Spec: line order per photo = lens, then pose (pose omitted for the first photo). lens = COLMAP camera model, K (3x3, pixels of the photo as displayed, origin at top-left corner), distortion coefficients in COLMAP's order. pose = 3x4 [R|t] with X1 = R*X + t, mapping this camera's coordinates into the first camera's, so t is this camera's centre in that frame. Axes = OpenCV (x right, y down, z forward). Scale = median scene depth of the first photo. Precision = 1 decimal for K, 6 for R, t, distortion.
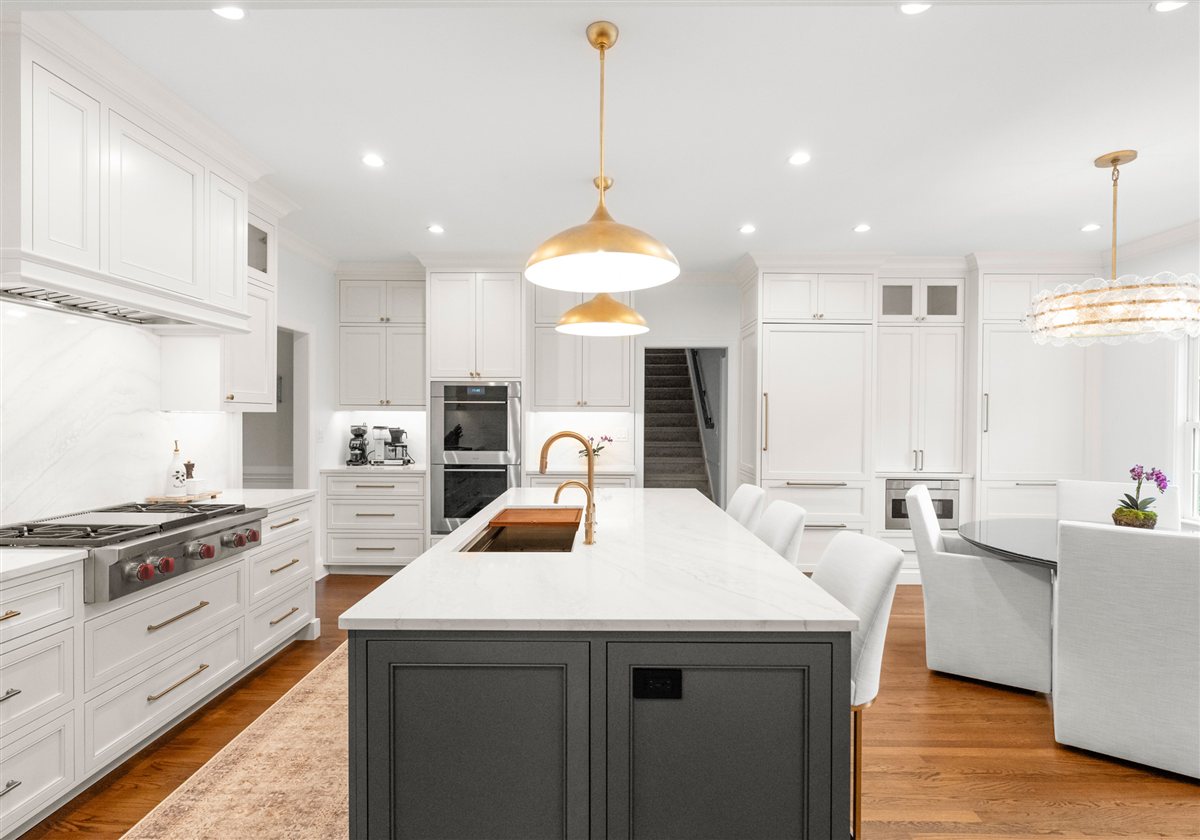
lens RADIAL K [[591.6, 0, 599.3], [0, 591.6, 420.9], [0, 0, 1]] dist [0.000356, 0.001323]
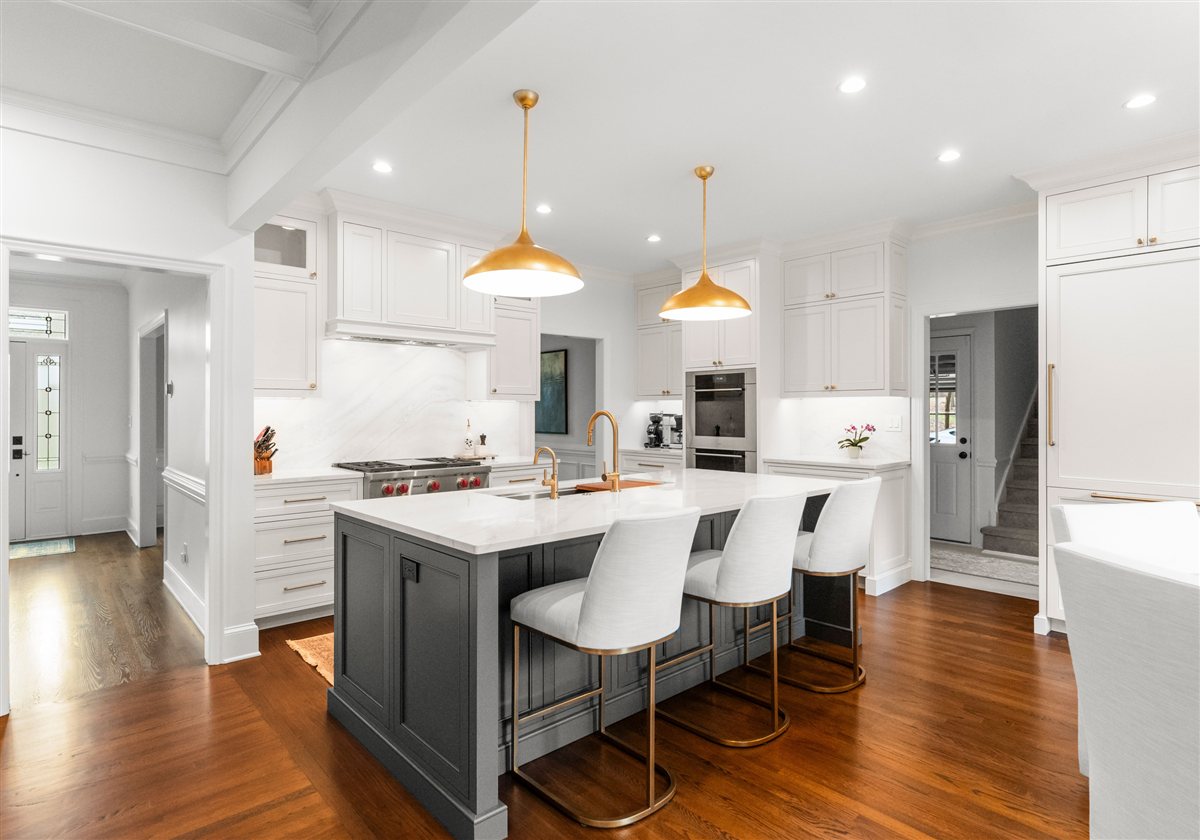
lens RADIAL K [[635.5, 0, 589.2], [0, 635.5, 409.8], [0, 0, 1]] dist [0.004455, -0.002764]
pose [[0.672210, -0.006882, -0.740329, 0.478096], [-0.003080, 0.999922, -0.012092, 0.018141], [0.740354, 0.010409, 0.672136, 0.078268]]
